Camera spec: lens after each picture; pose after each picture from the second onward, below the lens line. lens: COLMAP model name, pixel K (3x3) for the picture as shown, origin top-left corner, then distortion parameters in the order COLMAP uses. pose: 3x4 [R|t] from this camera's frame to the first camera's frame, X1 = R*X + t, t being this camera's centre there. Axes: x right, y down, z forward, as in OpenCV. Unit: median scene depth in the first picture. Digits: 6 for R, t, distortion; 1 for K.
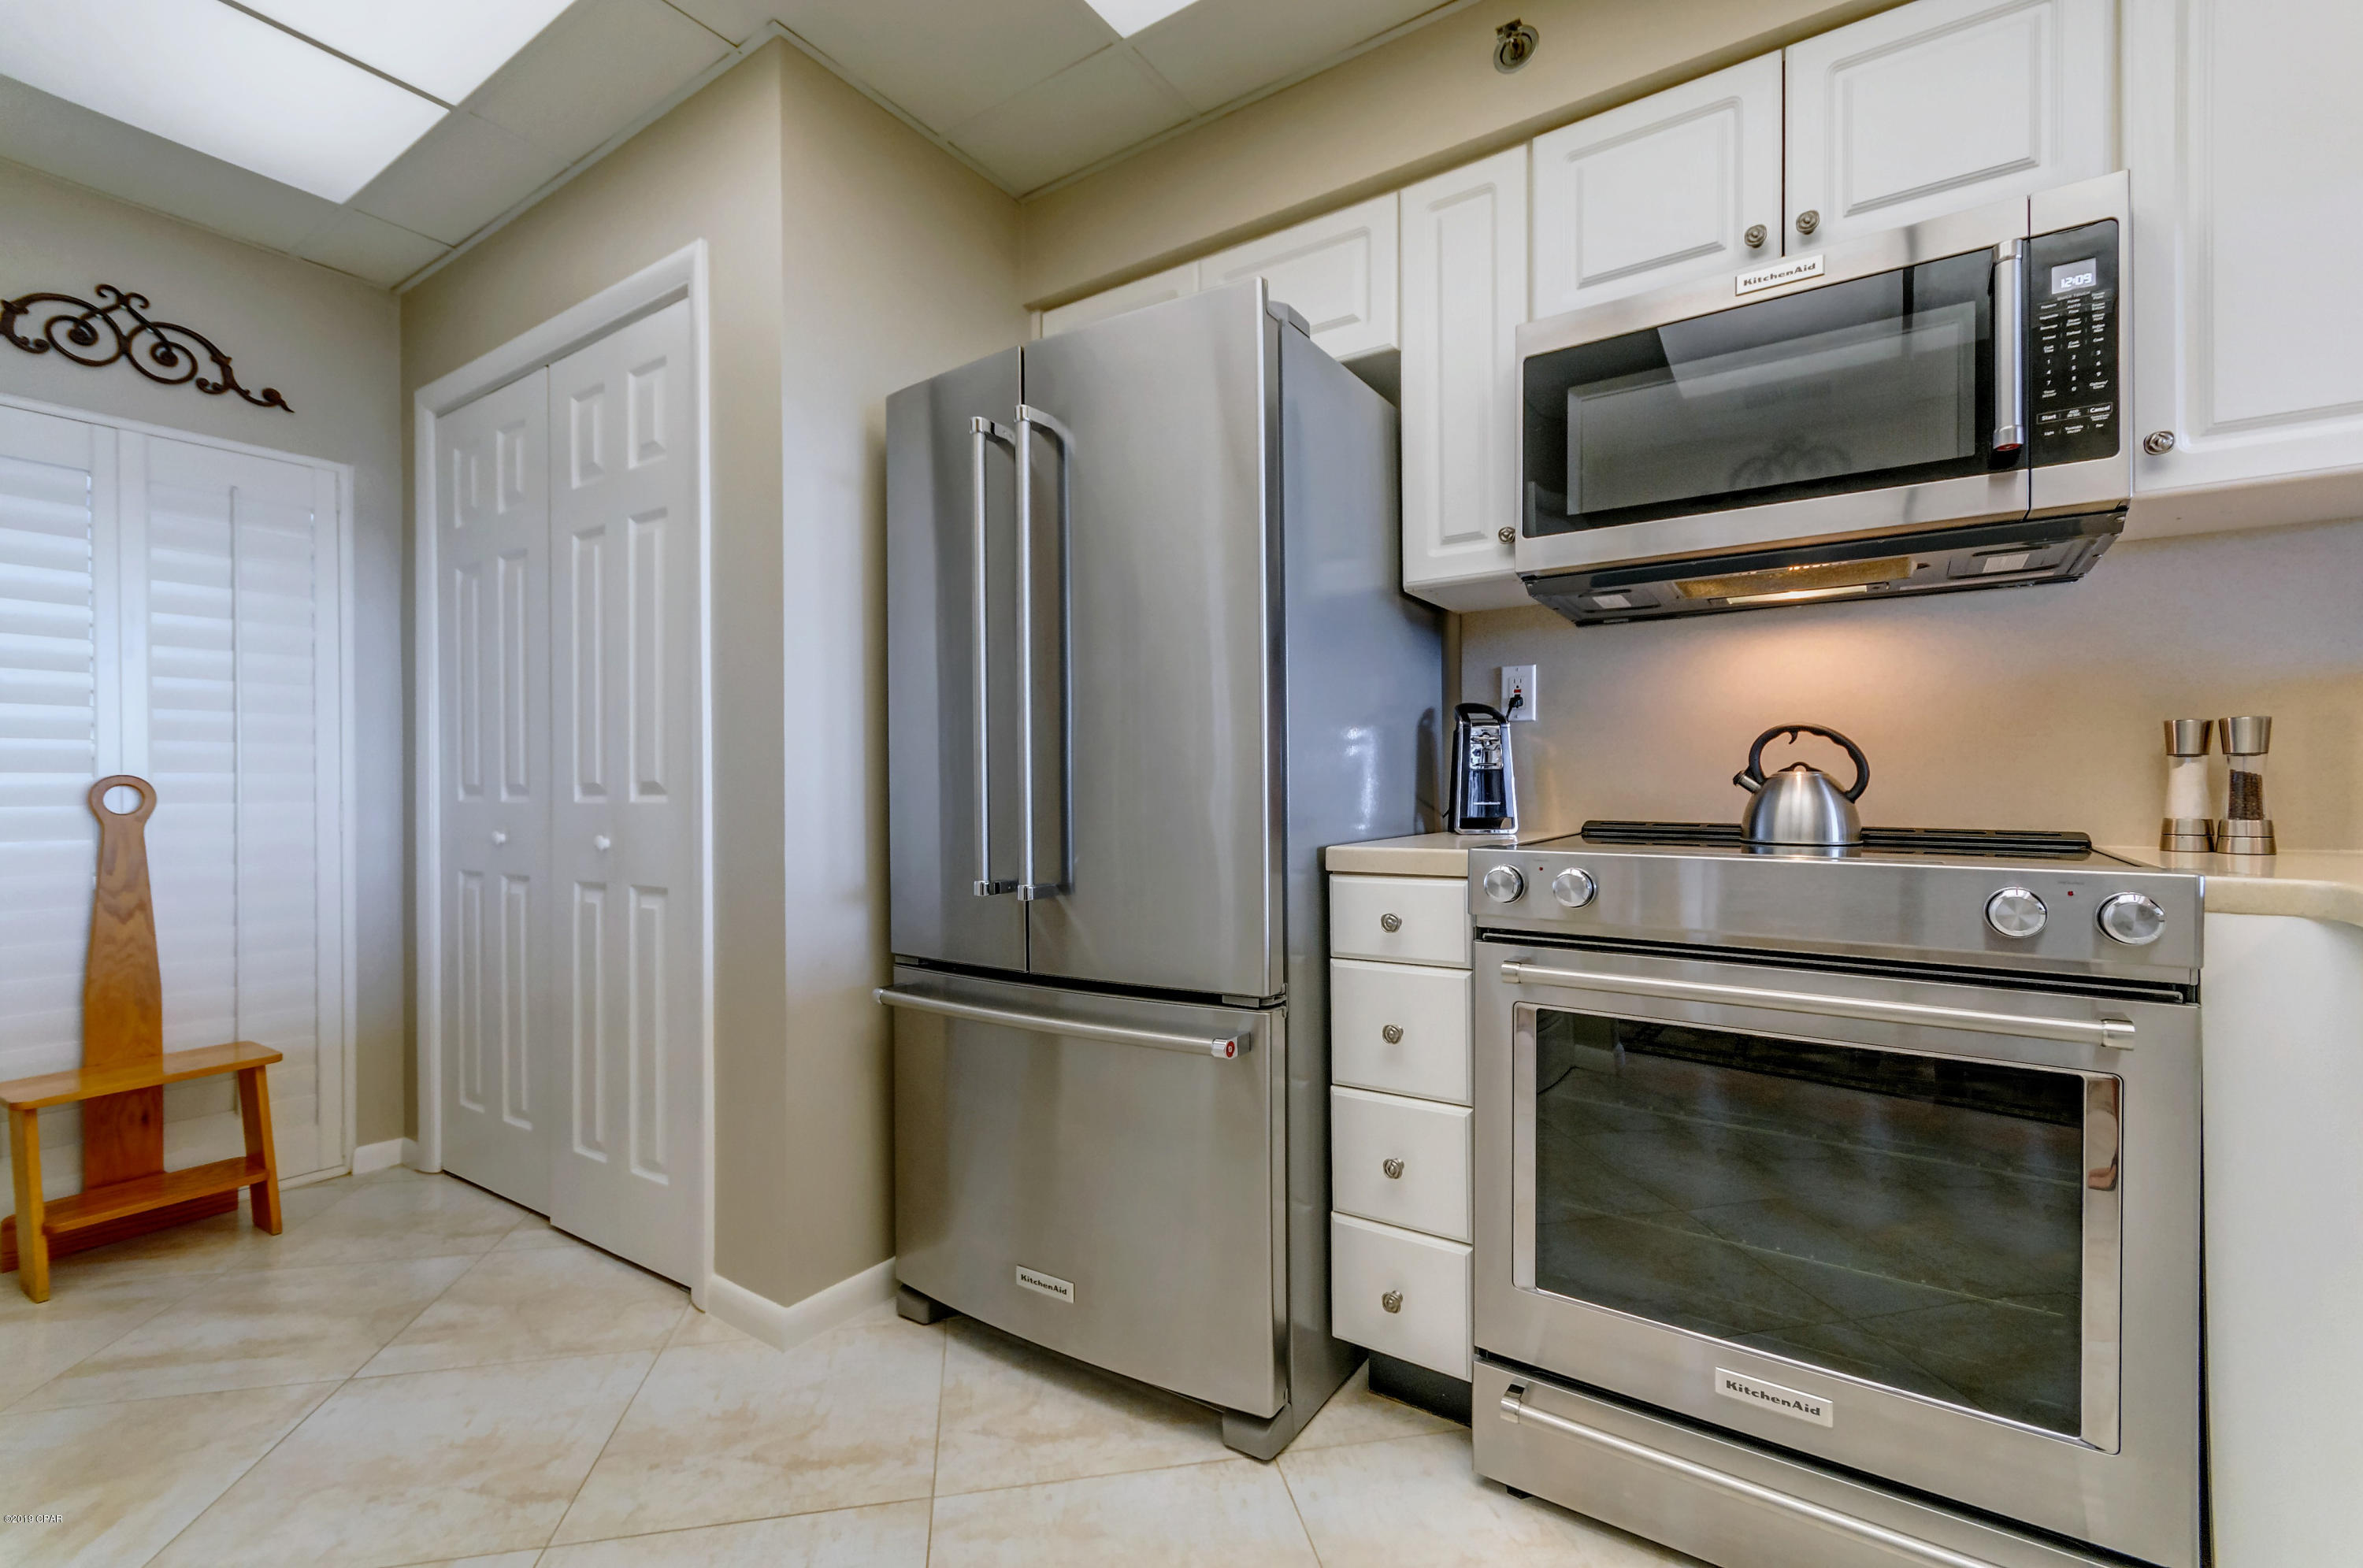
lens RADIAL K [[1031.4, 0, 1178.3], [0, 1031.4, 791.7], [0, 0, 1]] dist [0.000986, -0.000341]
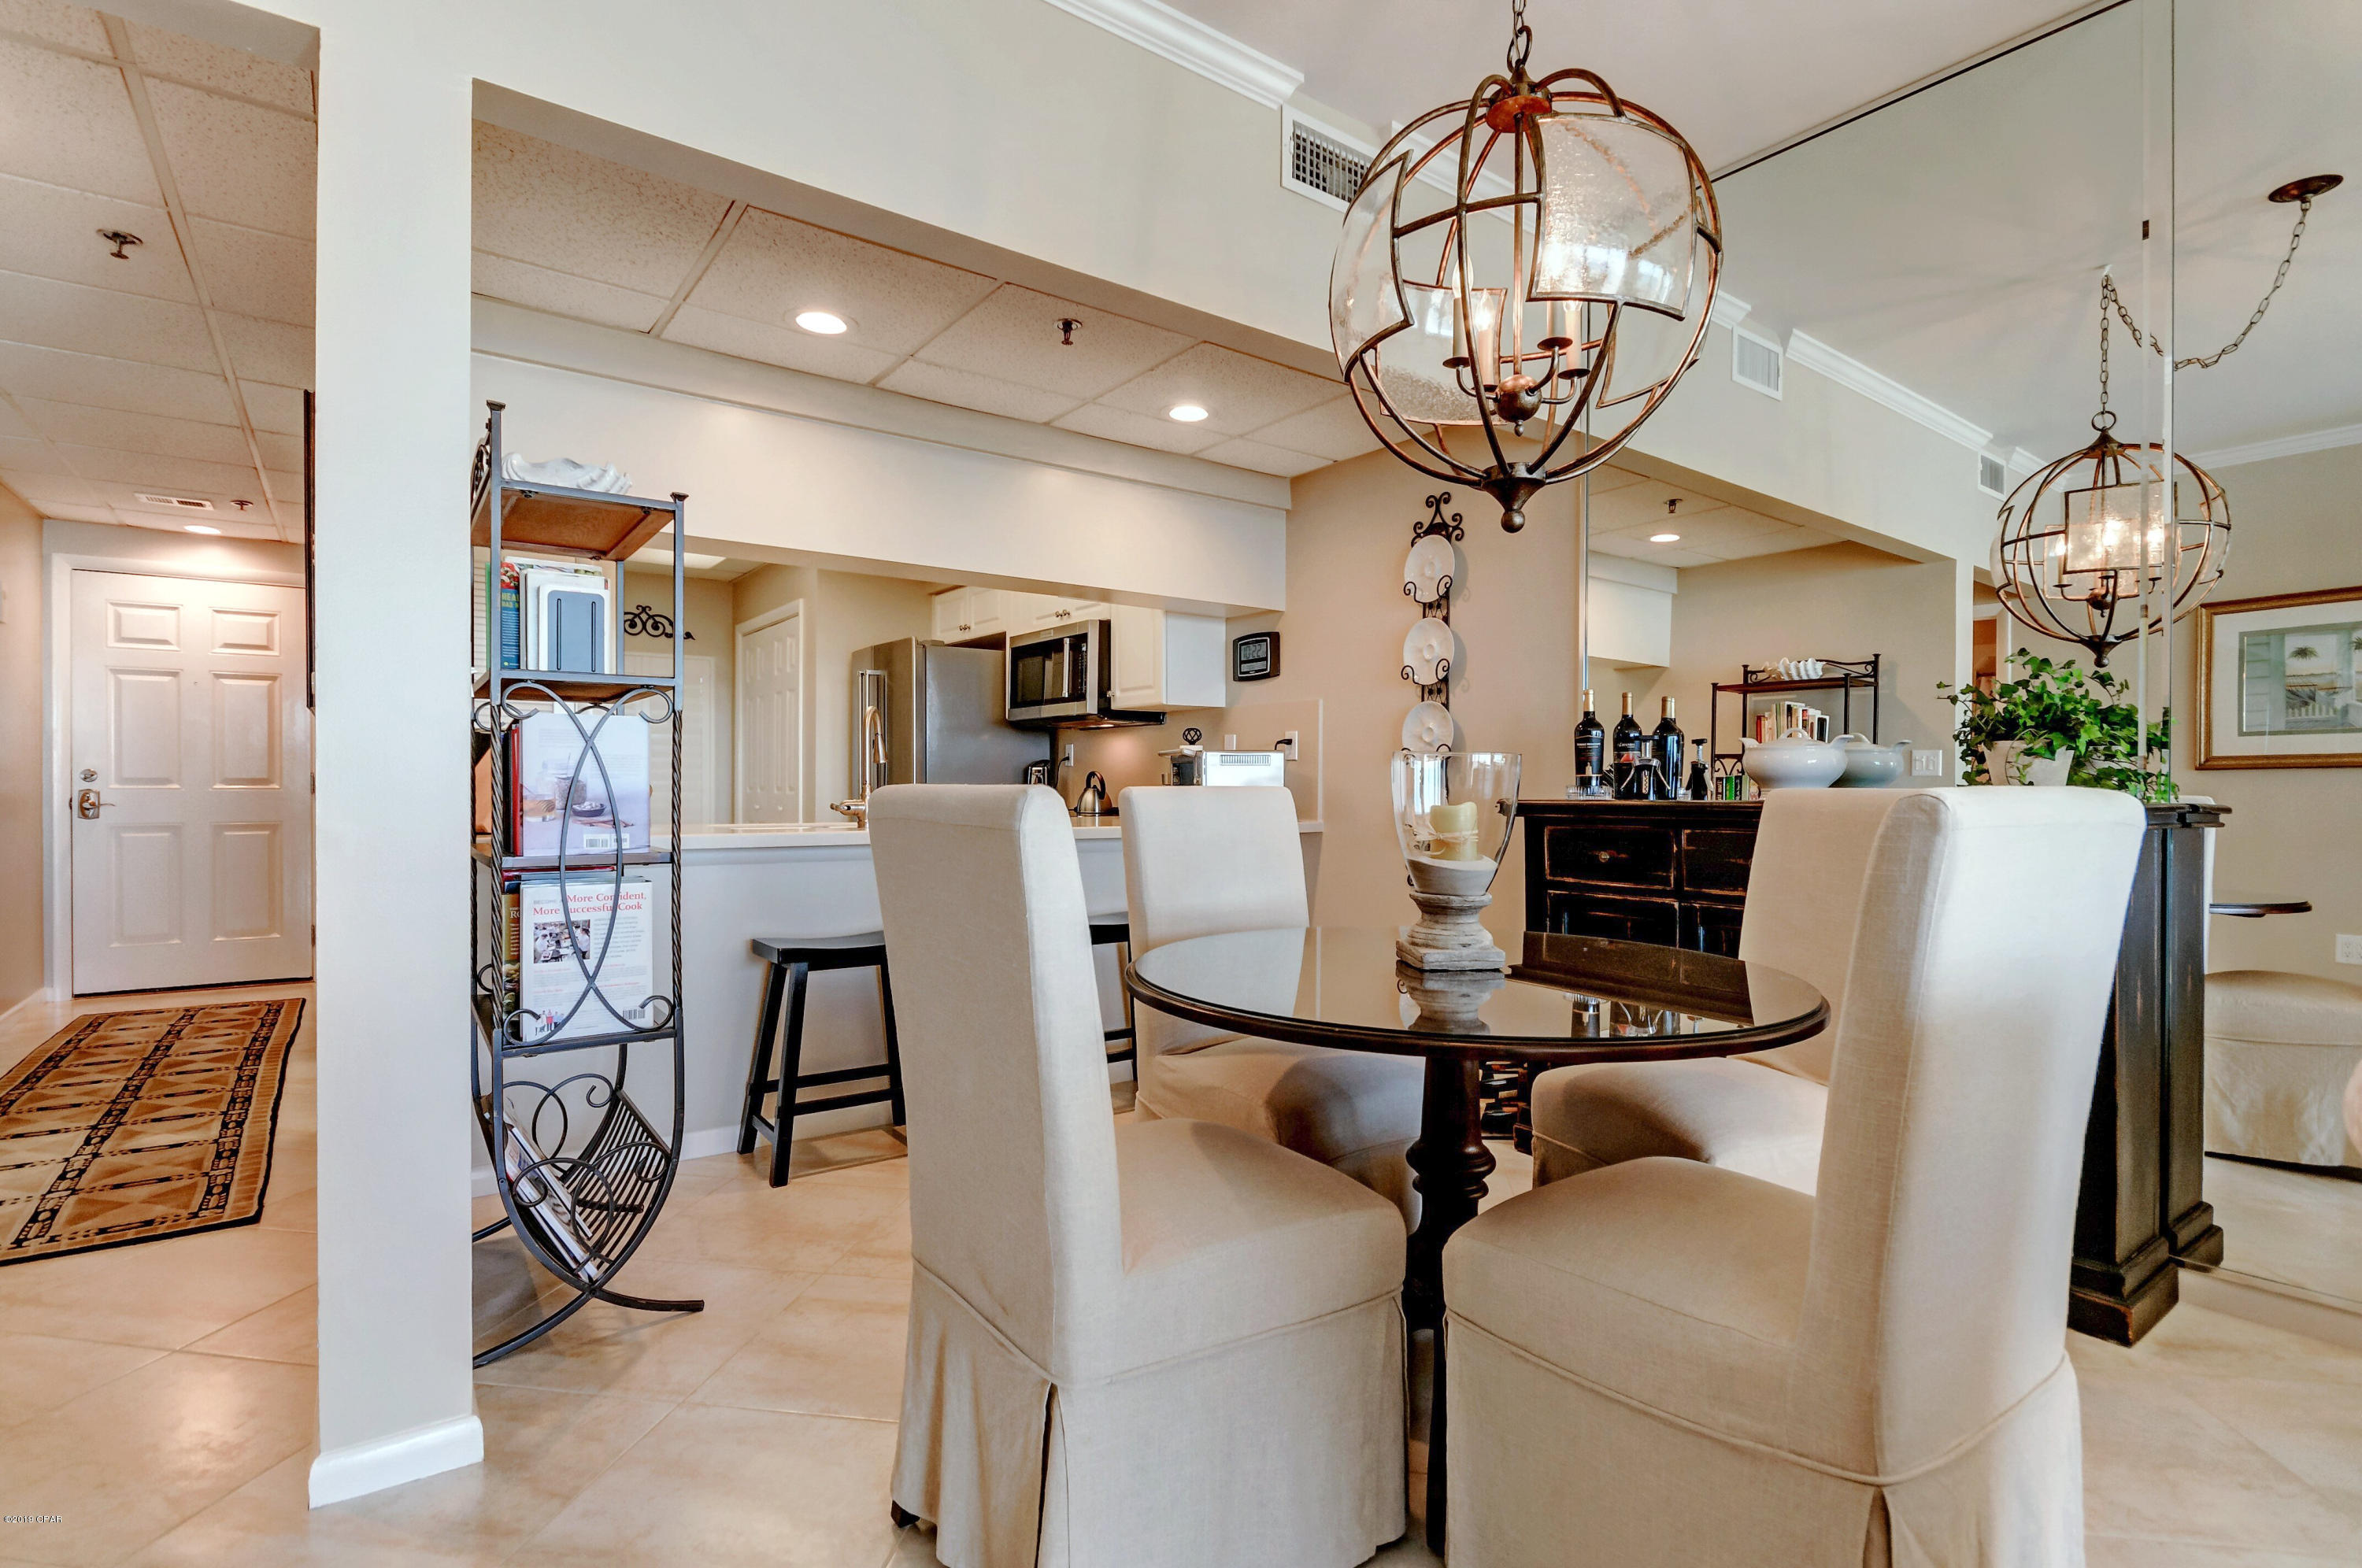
lens RADIAL K [[1115.8, 0, 1173.2], [0, 1115.8, 790.1], [0, 0, 1]] dist [-0.000913, -0.000061]
pose [[0.940247, 0.011040, -0.340314, 1.822289], [-0.010124, 0.999939, 0.004469, -0.029940], [0.340342, -0.000757, 0.940301, -1.814970]]
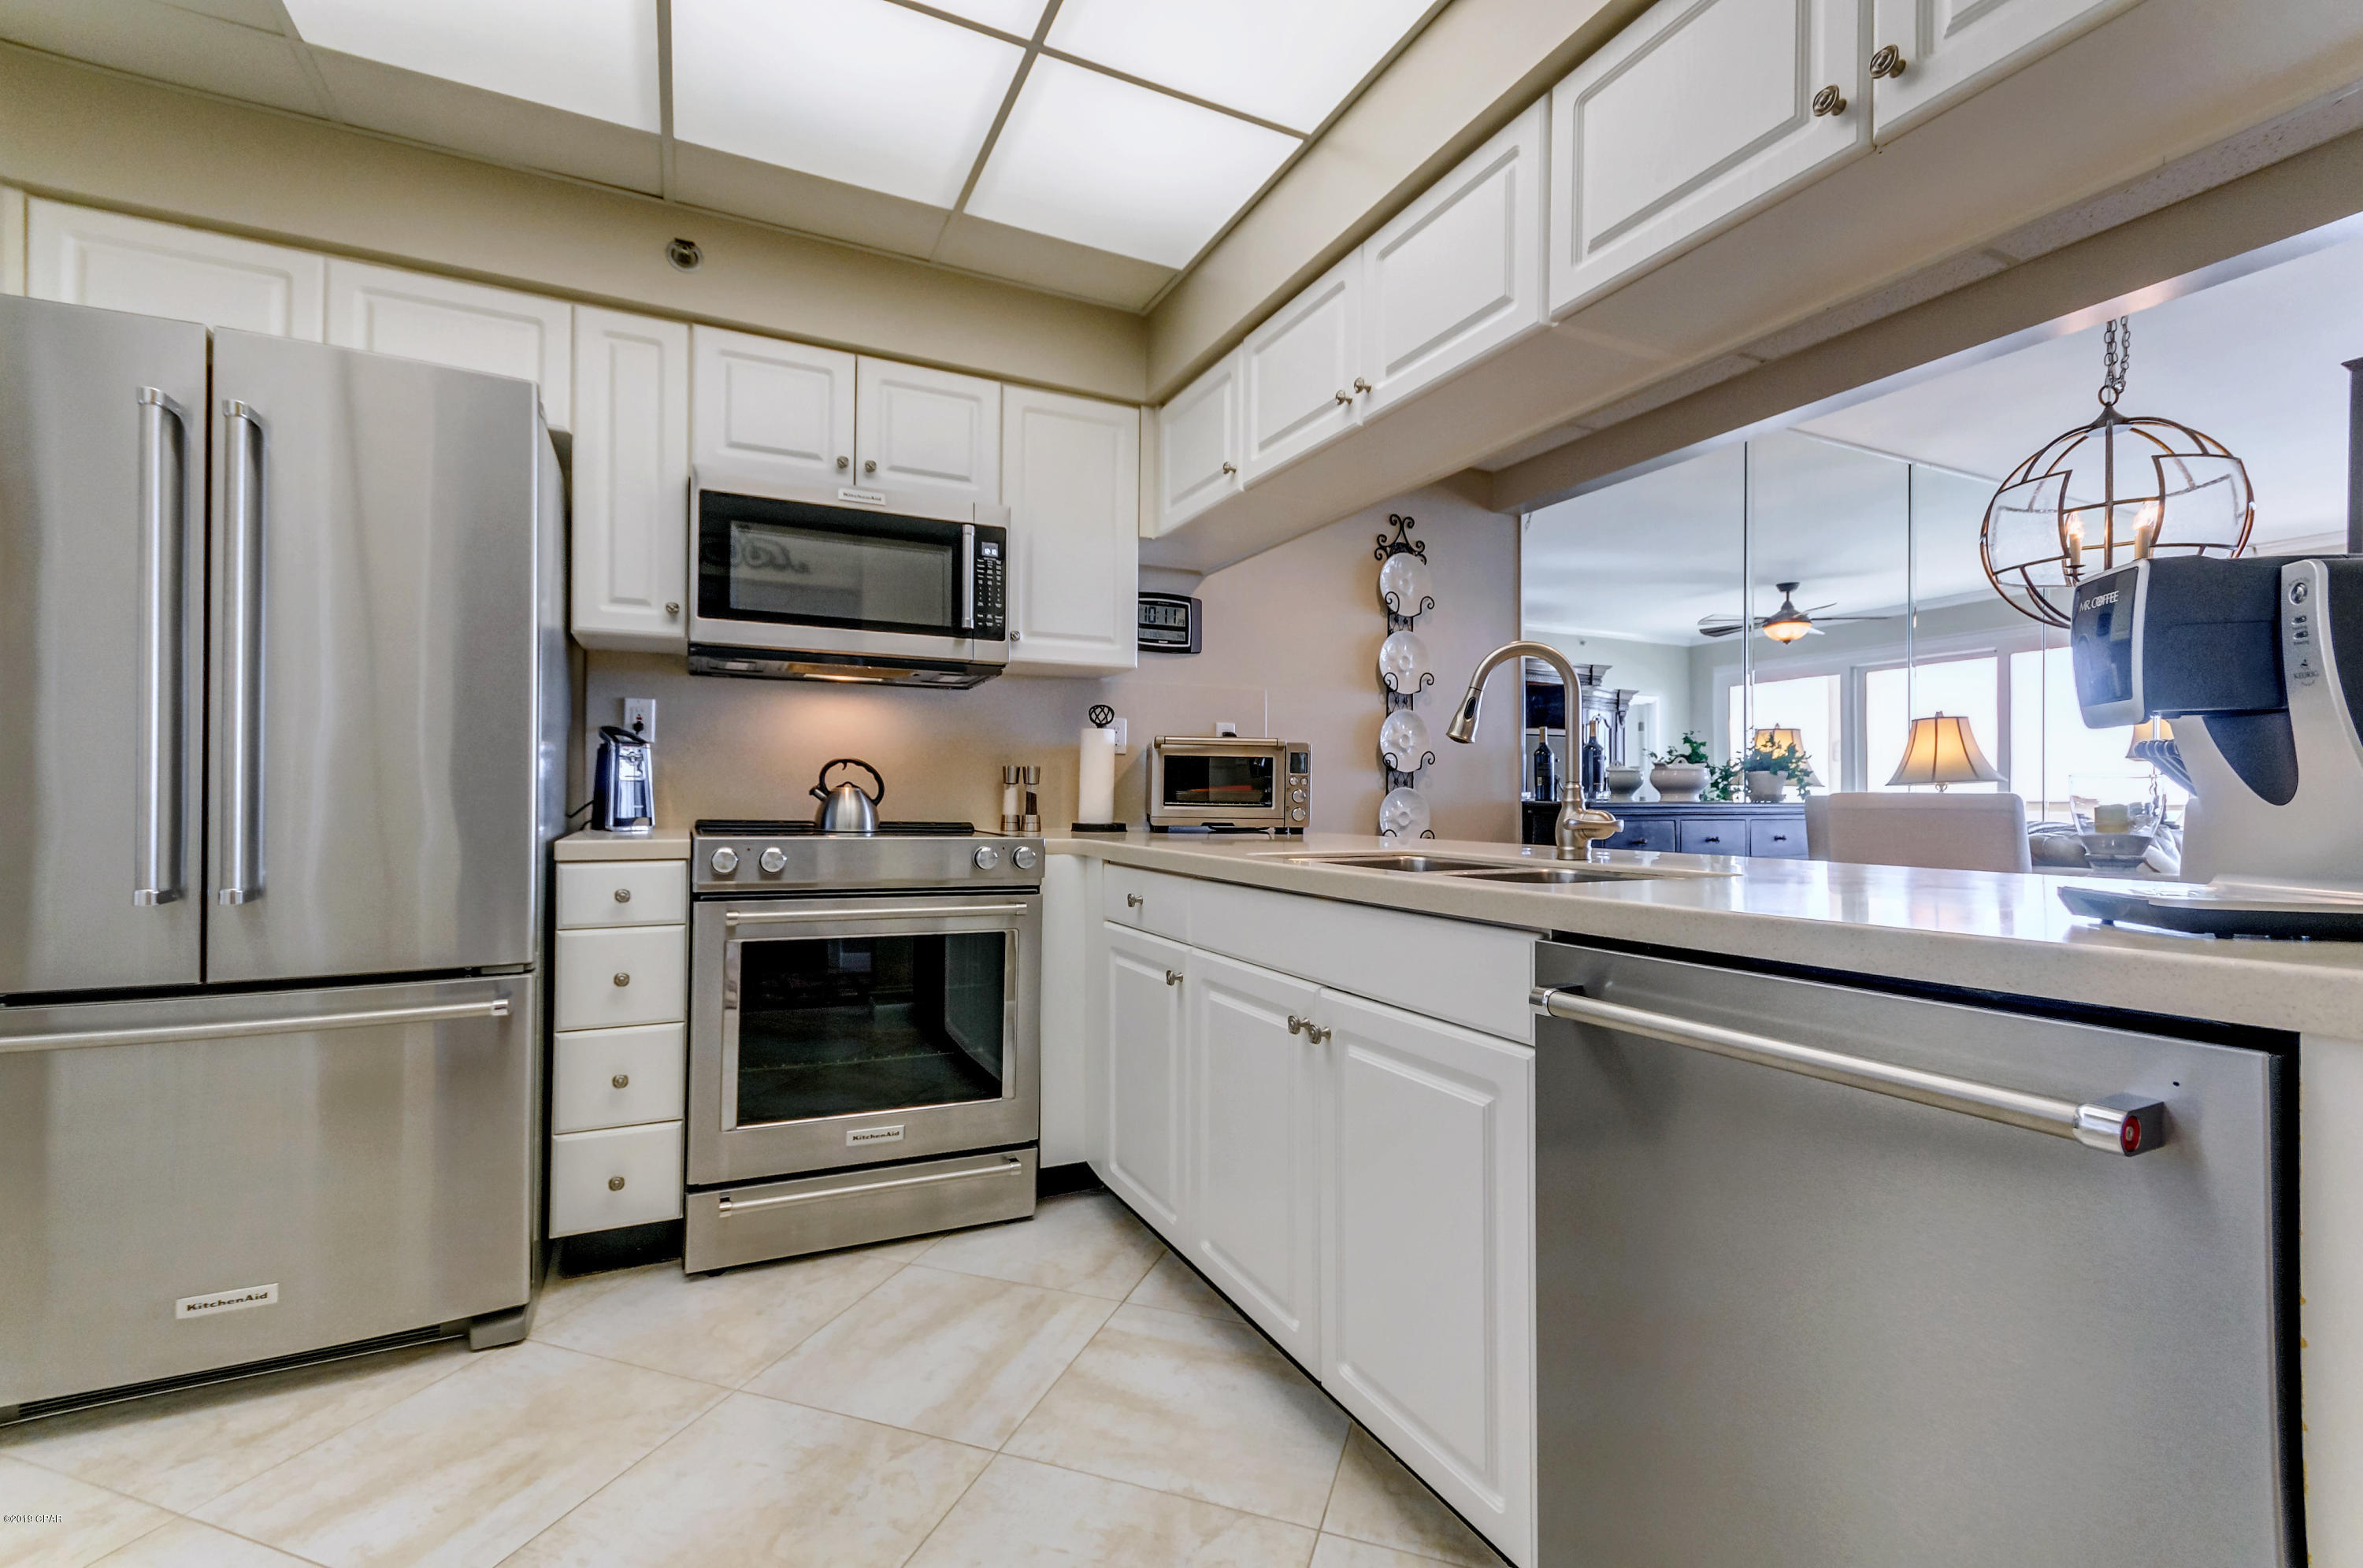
lens RADIAL K [[1031.4, 0, 1178.3], [0, 1031.4, 791.7], [0, 0, 1]] dist [0.000986, -0.000341]
pose [[0.499323, 0.014091, 0.866302, -0.531341], [-0.010824, 0.999891, -0.010025, -0.002043], [-0.866349, -0.004371, 0.499421, -0.258328]]
